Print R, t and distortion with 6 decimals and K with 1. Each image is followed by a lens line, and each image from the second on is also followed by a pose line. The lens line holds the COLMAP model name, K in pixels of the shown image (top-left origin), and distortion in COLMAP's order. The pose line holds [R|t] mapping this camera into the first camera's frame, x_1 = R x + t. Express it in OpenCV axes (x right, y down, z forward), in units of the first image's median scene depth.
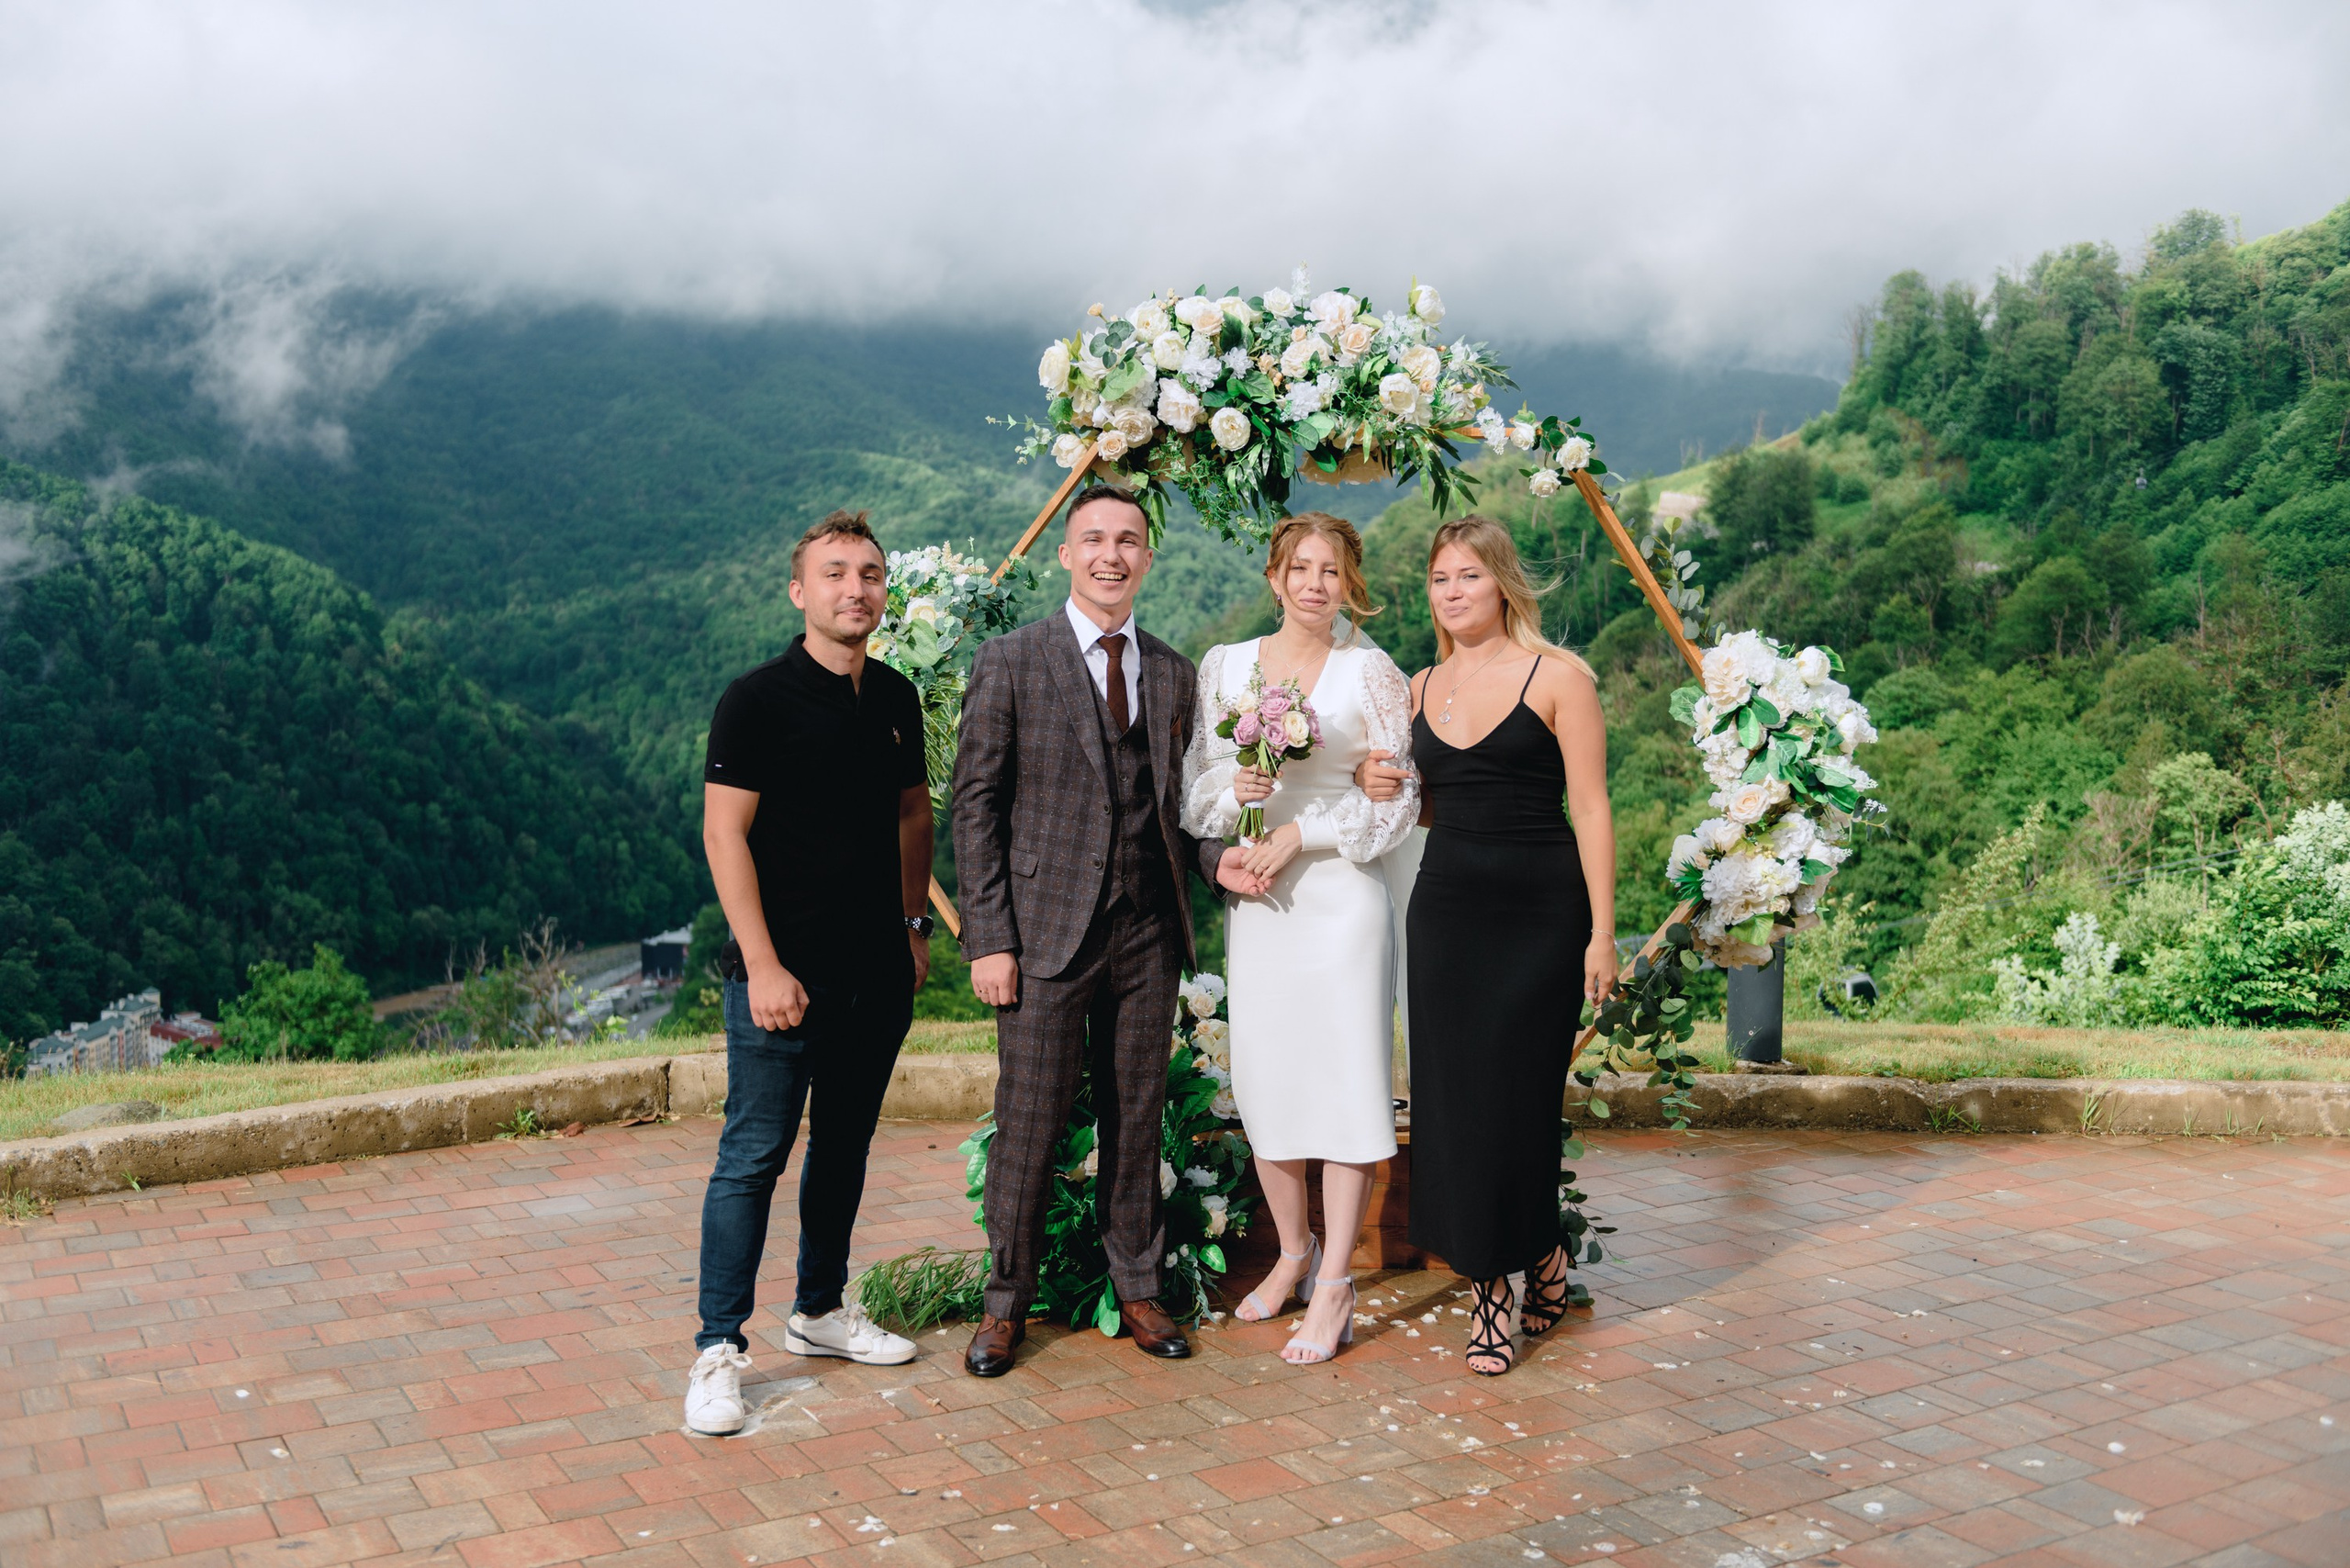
lens RADIAL K [[2227.5, 0, 1173.3], [0, 2227.5, 779.5], [0, 0, 1]] dist [-0.013997, -0.003092]
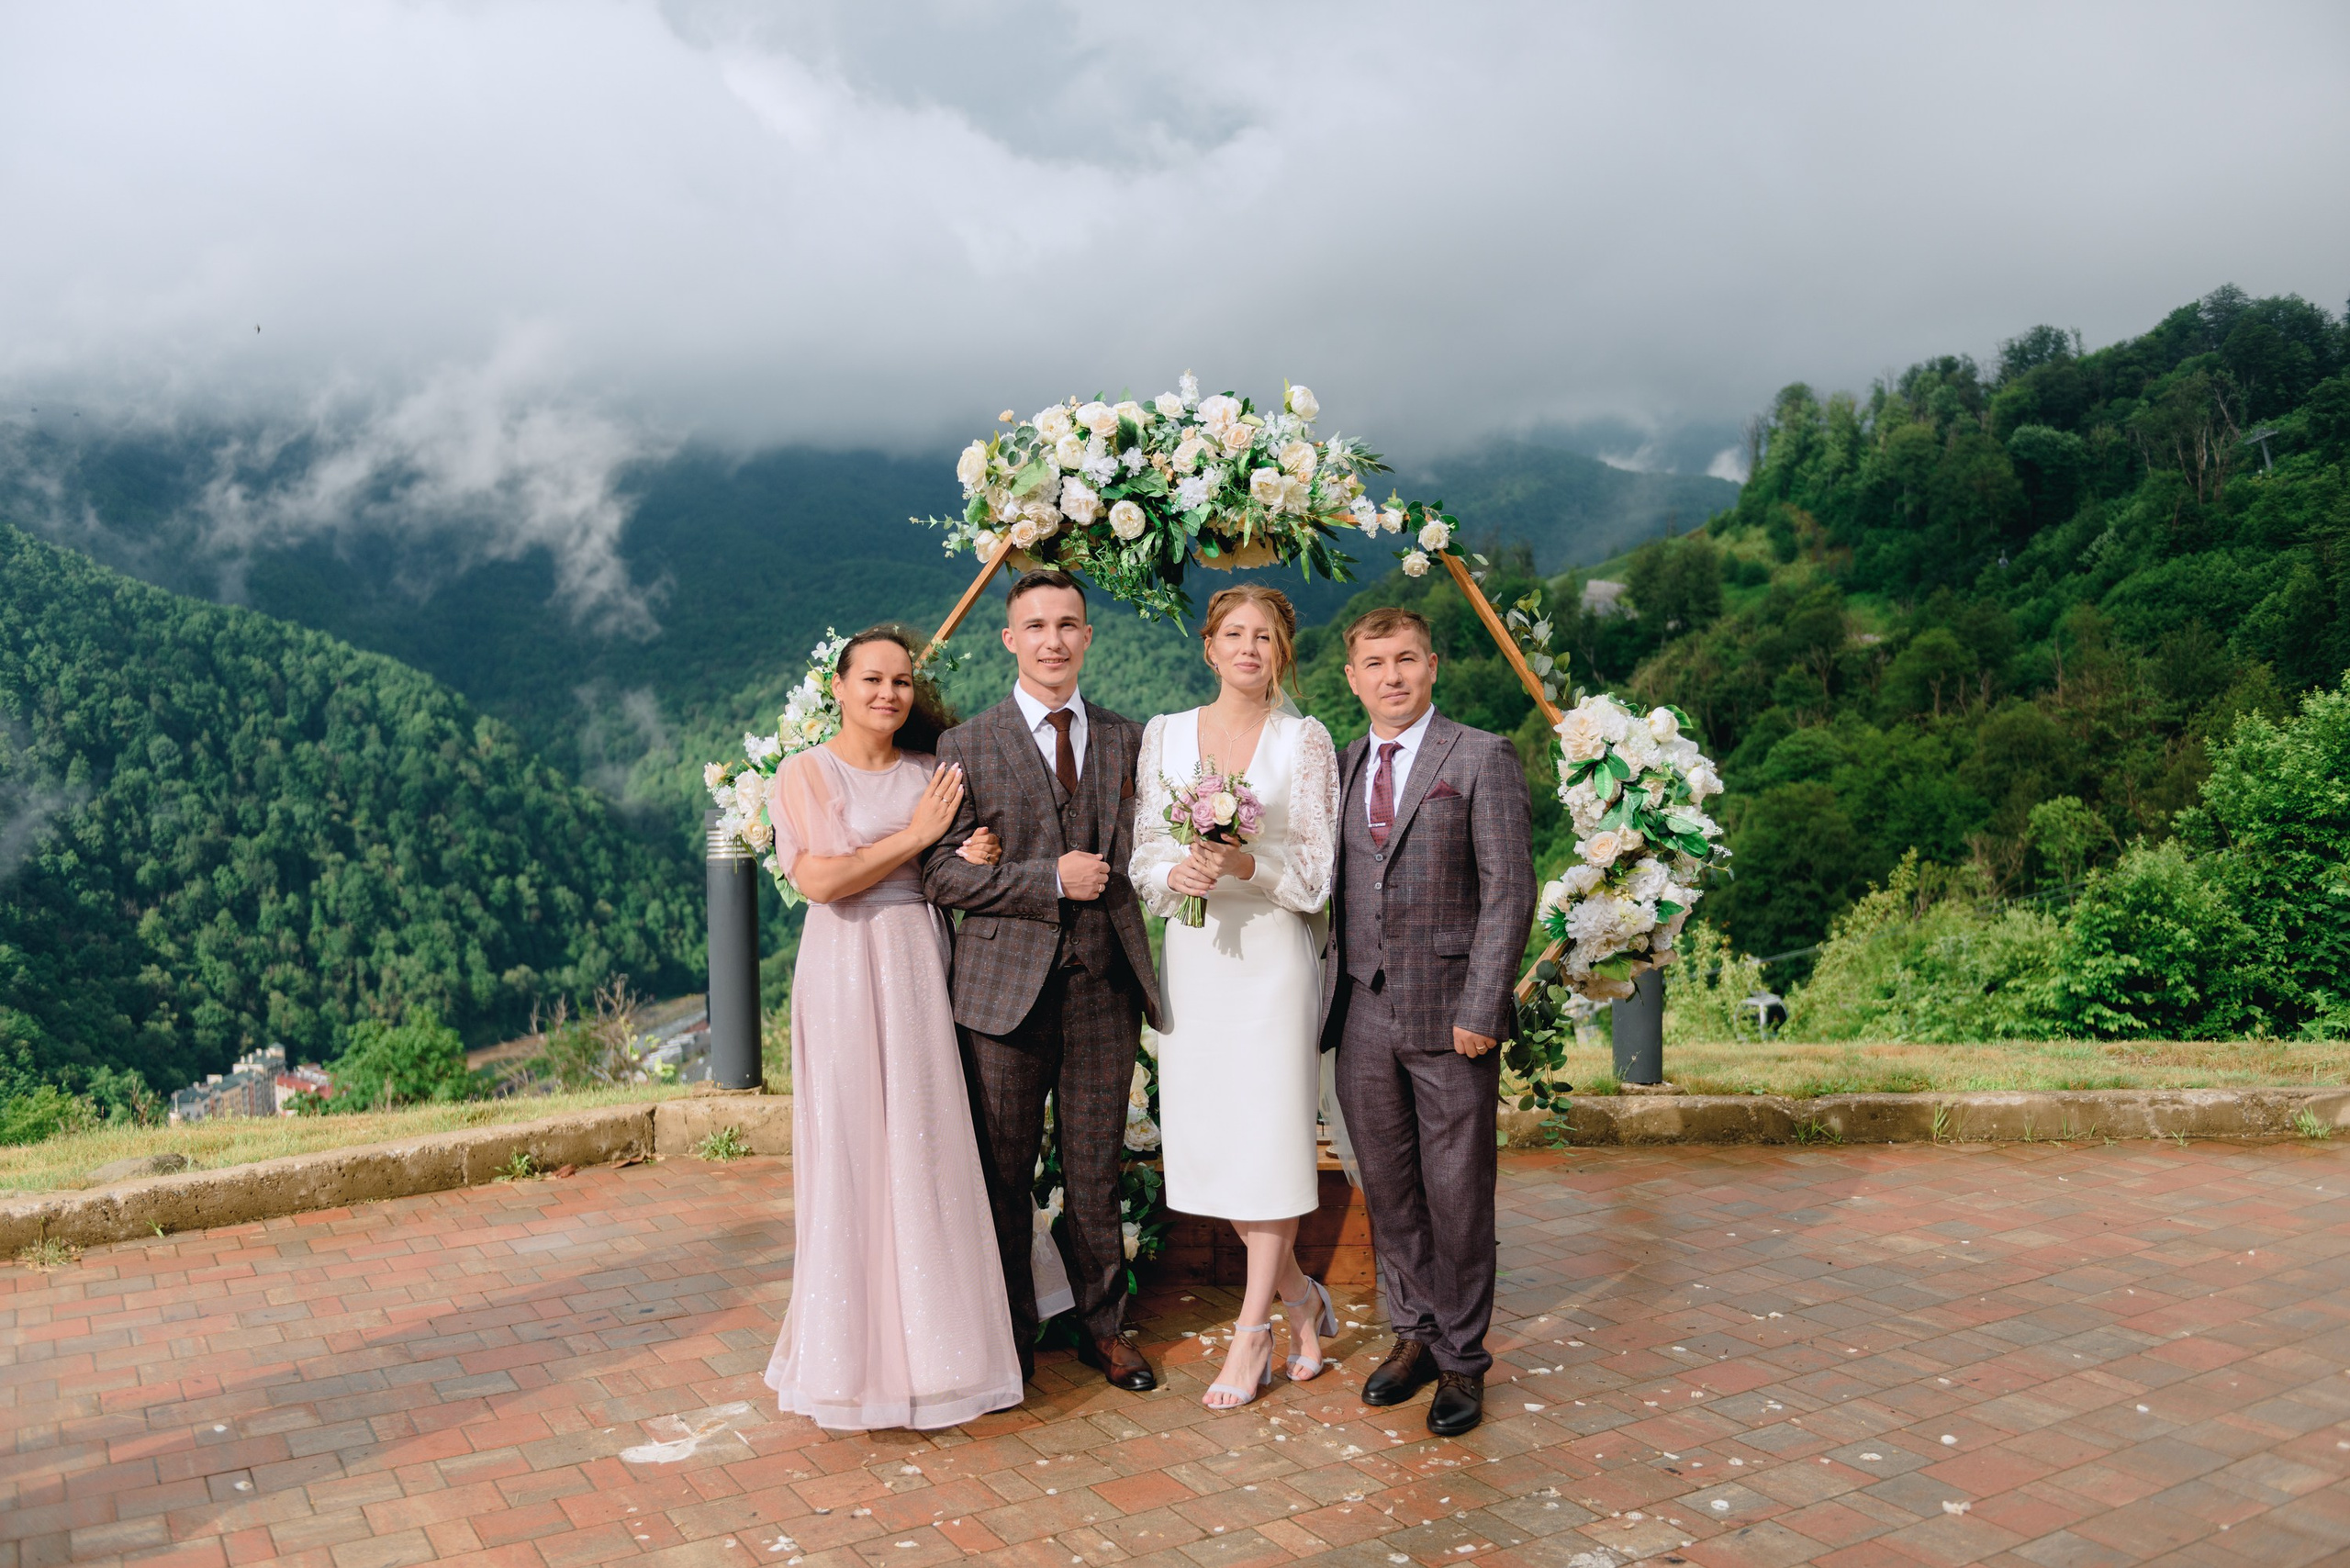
lens RADIAL K [[1948.9, 0, 1174.7], [0, 1948.9, 785.0], [0, 0, 1]] dist [-0.023619, -0.006221]
pose [[0.999727, -0.023084, 0.003523, 0.033748], [0.023175, 0.999327, -0.028417, 0.000443], [-0.002865, 0.028491, 0.999590, 0.032356]]
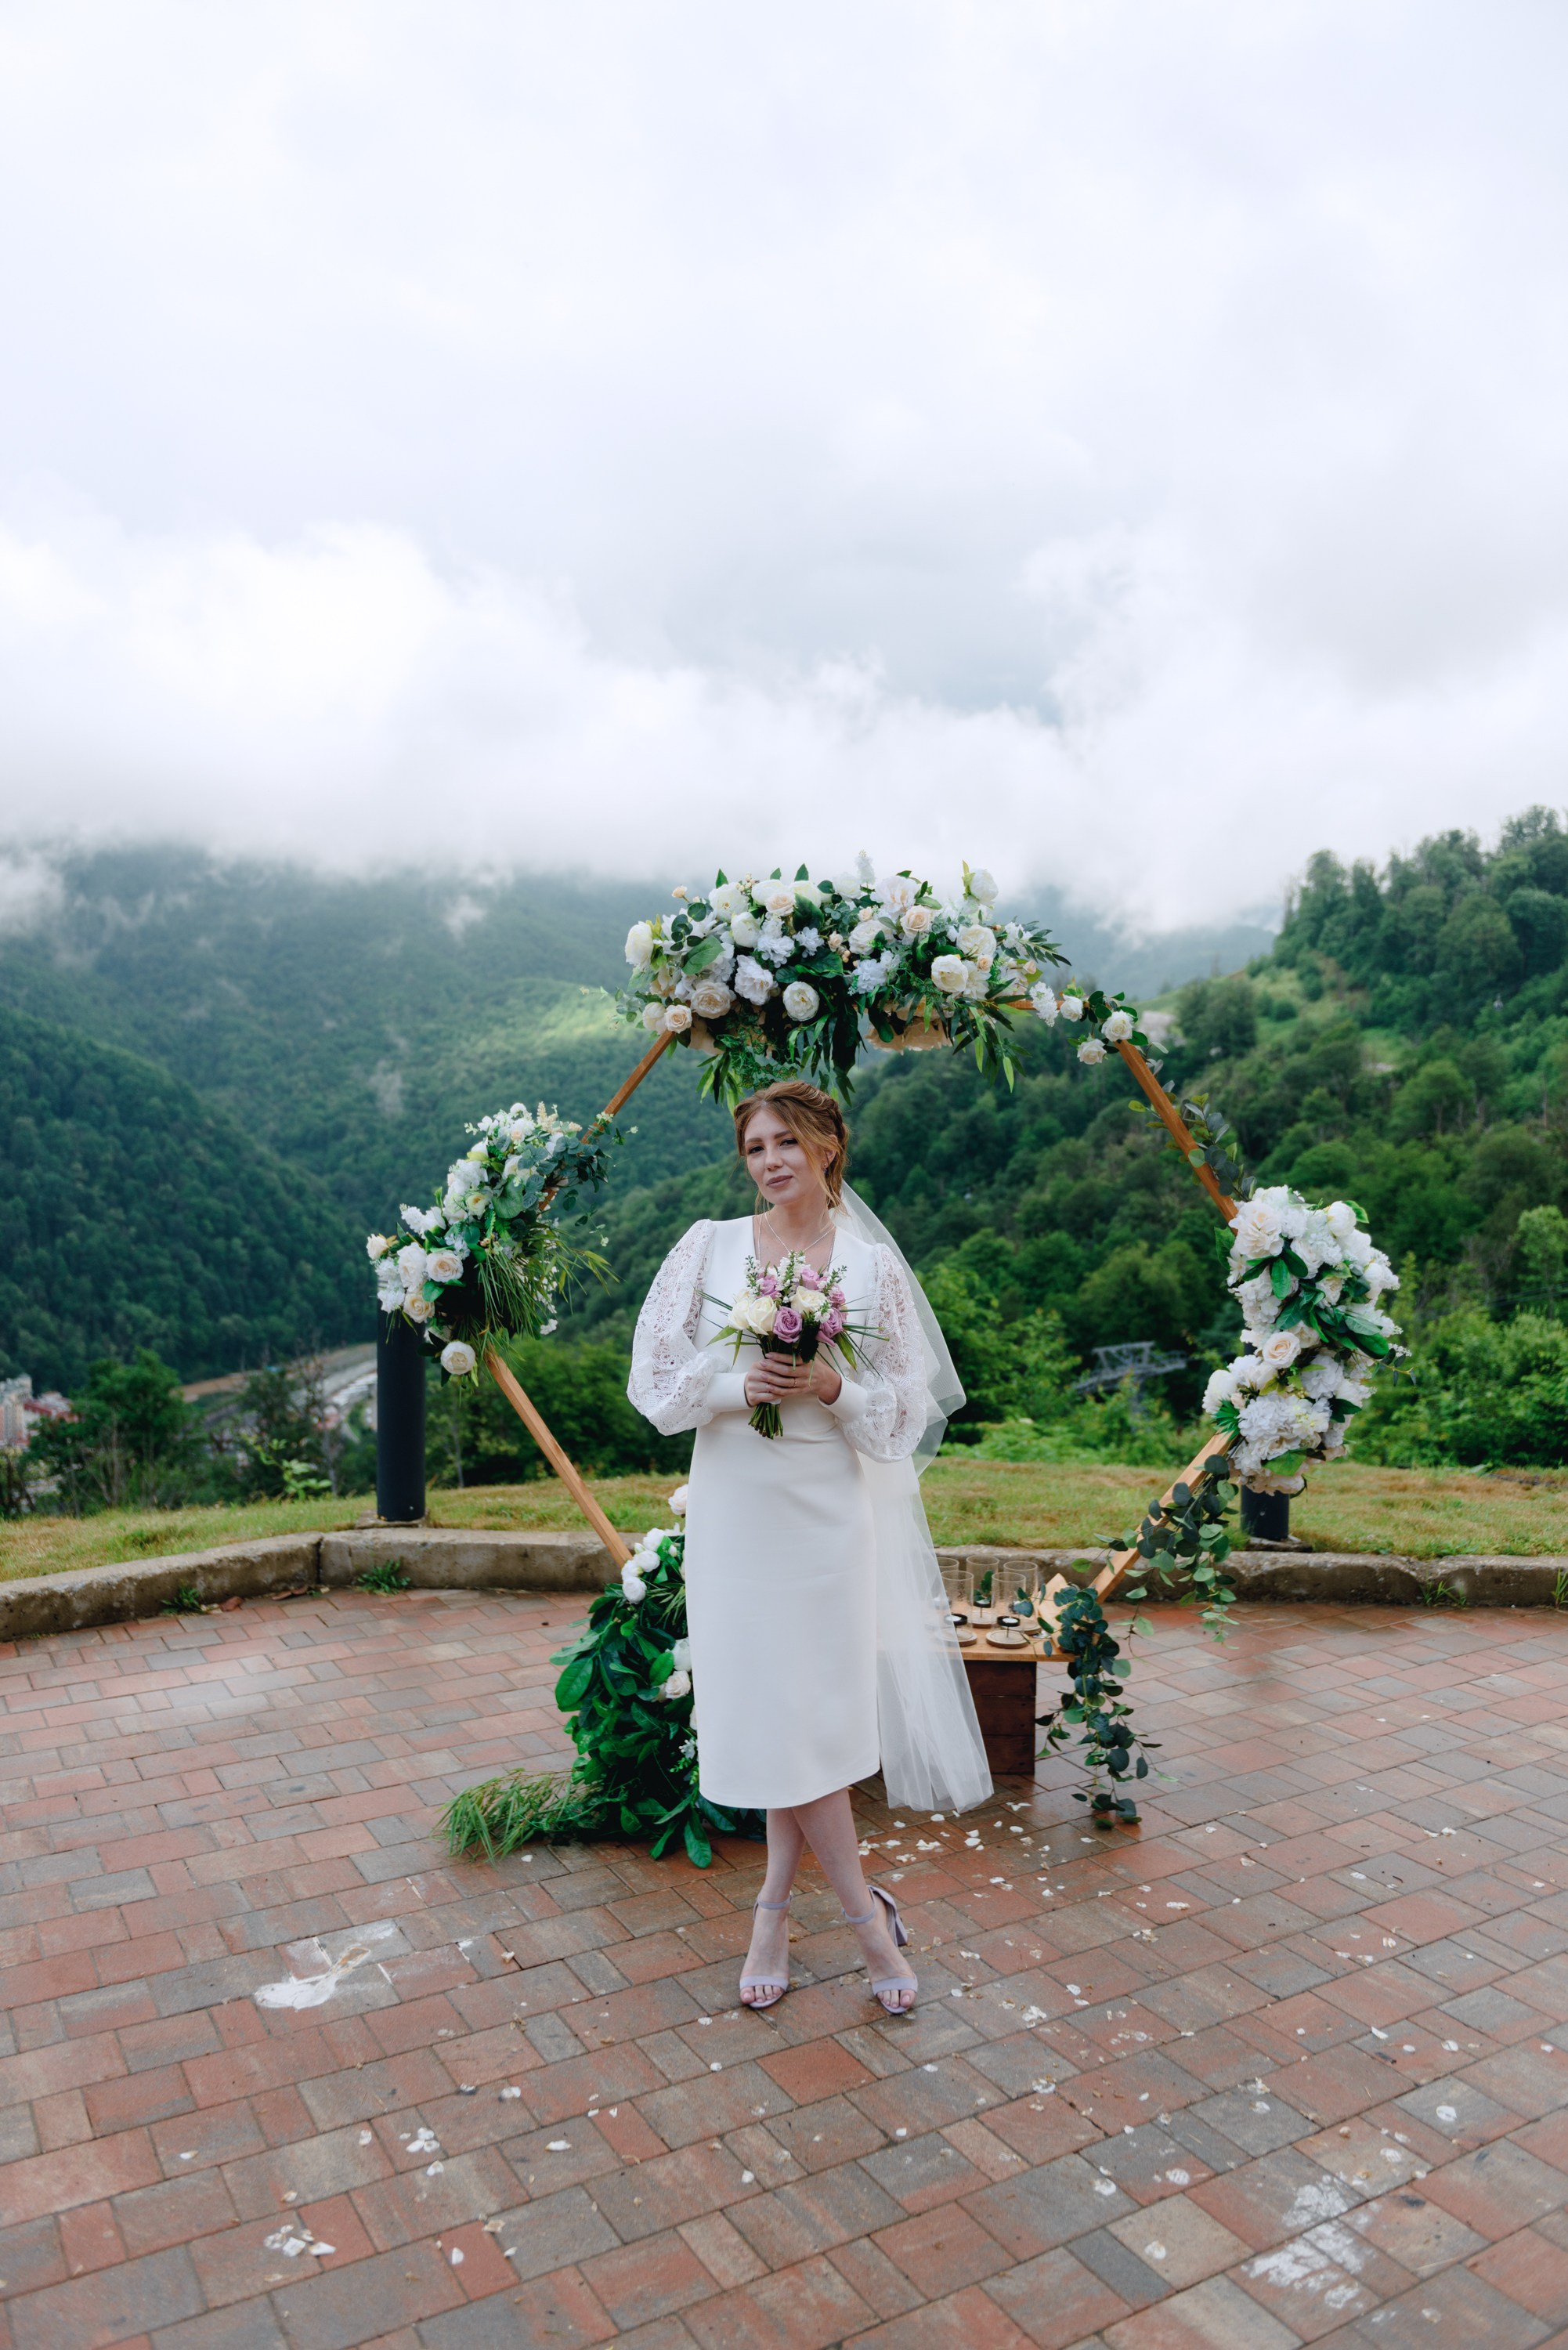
lens RADIAL K [[1643.7, 0, 784.0], [0, 1643.7, 1175.0], [0, 0, 1]] dist [-0.007516, -0.007548]
pose [[0.999997, 0.002618, 0.000375, 0.012271], [-0.002606, 0.999593, -0.028404, -0.039465], [-0.000449, 0.028402, 0.999596, 0.158059]]
